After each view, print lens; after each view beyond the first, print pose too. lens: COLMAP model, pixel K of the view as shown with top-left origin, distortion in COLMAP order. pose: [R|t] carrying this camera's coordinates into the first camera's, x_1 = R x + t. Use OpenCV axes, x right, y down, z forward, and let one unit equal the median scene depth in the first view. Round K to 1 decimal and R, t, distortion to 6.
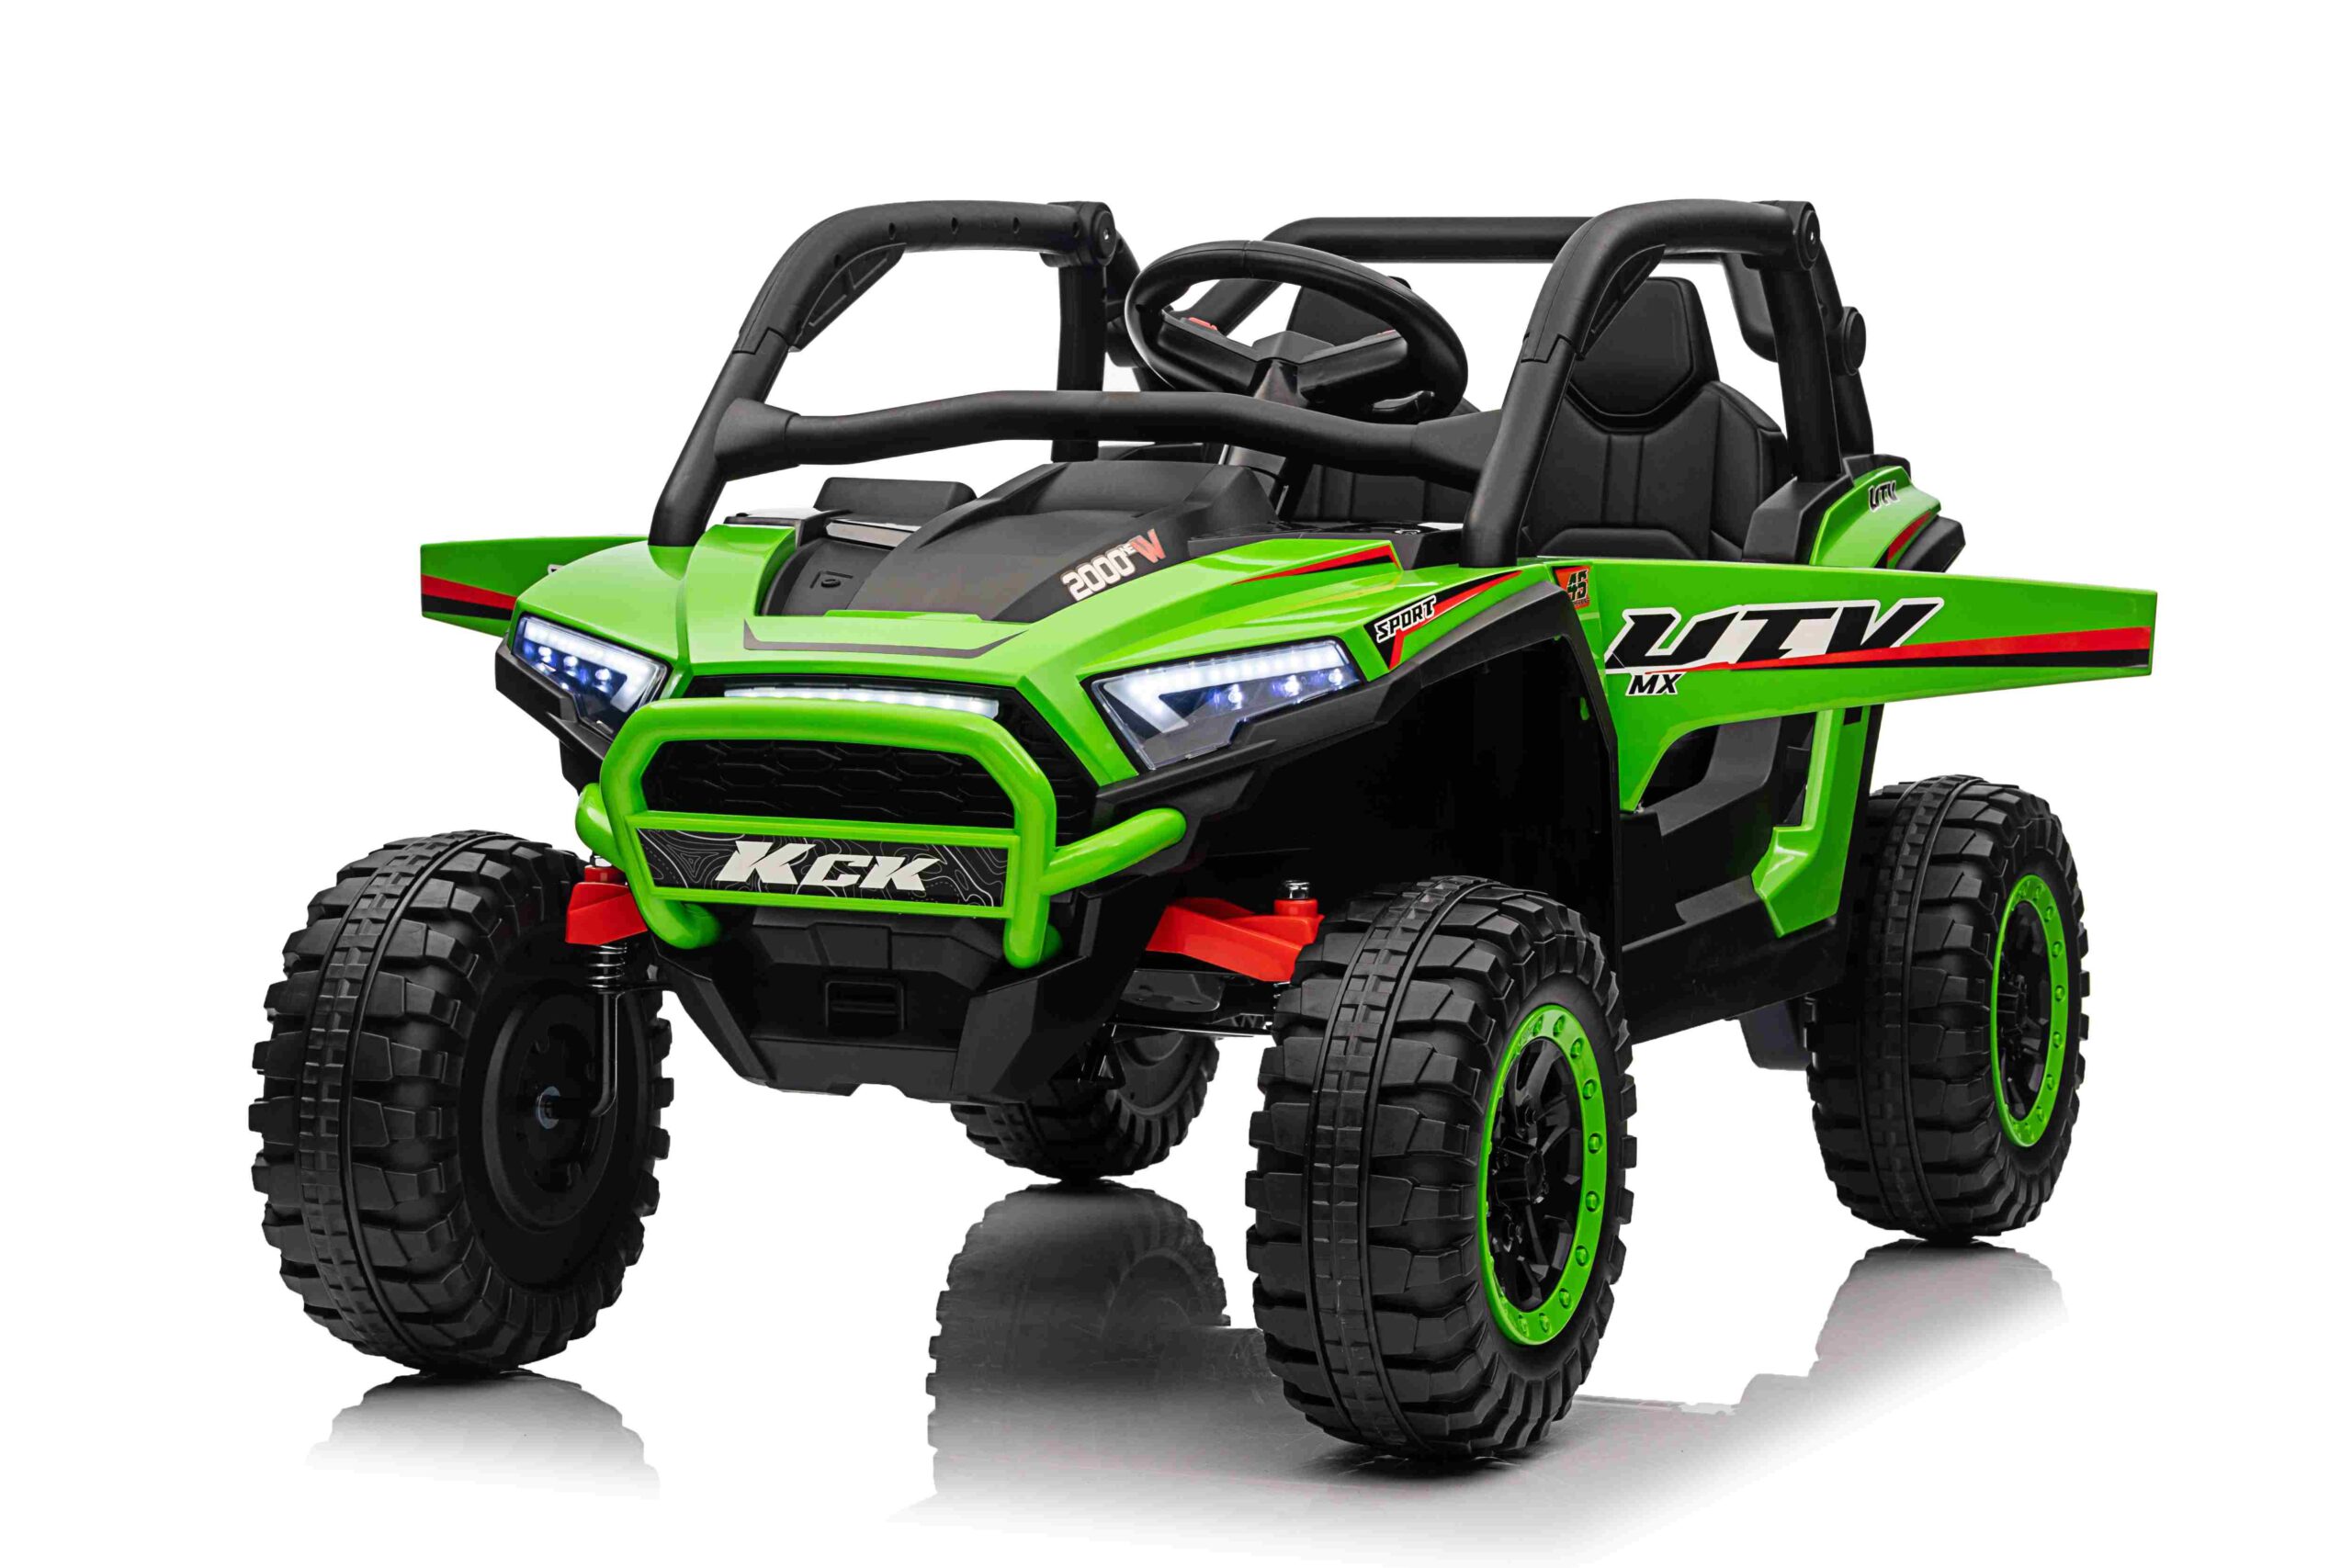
lens RADIAL K [[5900.1, 0, 1176.0], [0, 5900.1, 784.0], [0, 0, 1]] dist [0.050399, 0.112346]
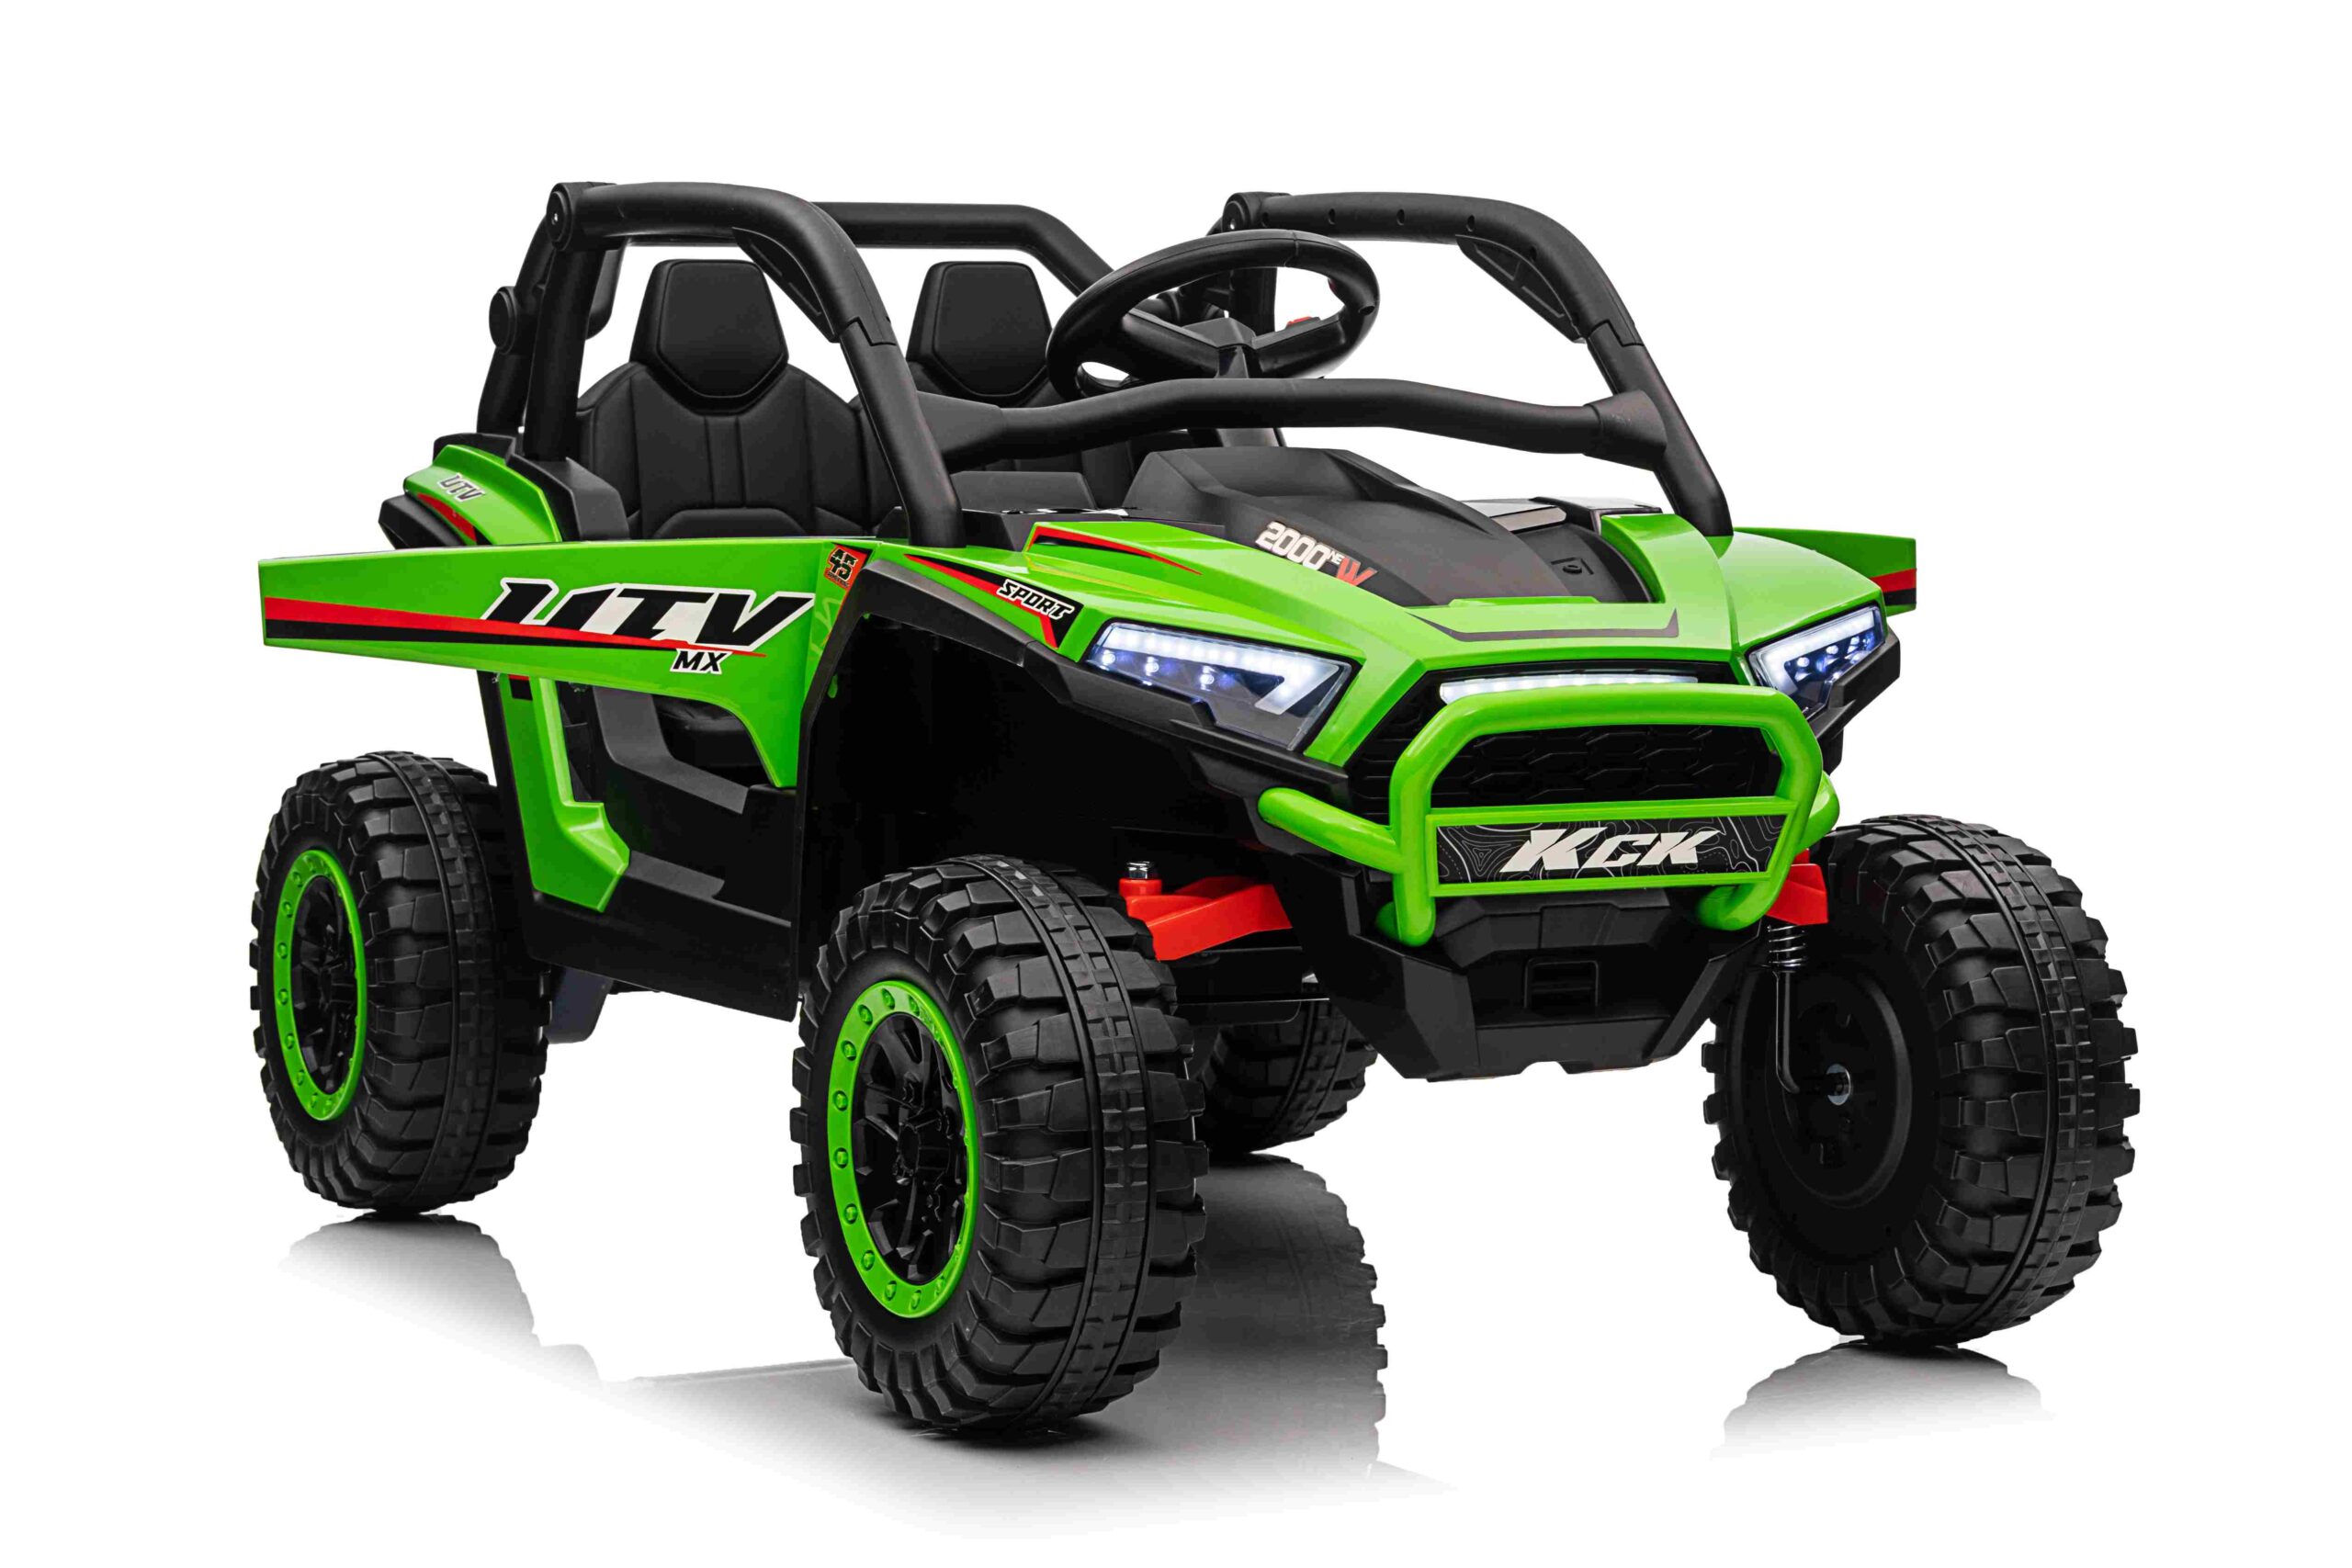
lens RADIAL K [[5900.1, 0, 1176.0], [0, 5900.1, 784.0], [0, 0, 1]] dist [0.050399, 0.112346]
pose [[0.618573, -0.067321, 0.782838, -0.901762], [0.059958, 0.997462, 0.038401, -0.040662], [-0.783436, 0.023184, 0.621040, 0.423680]]
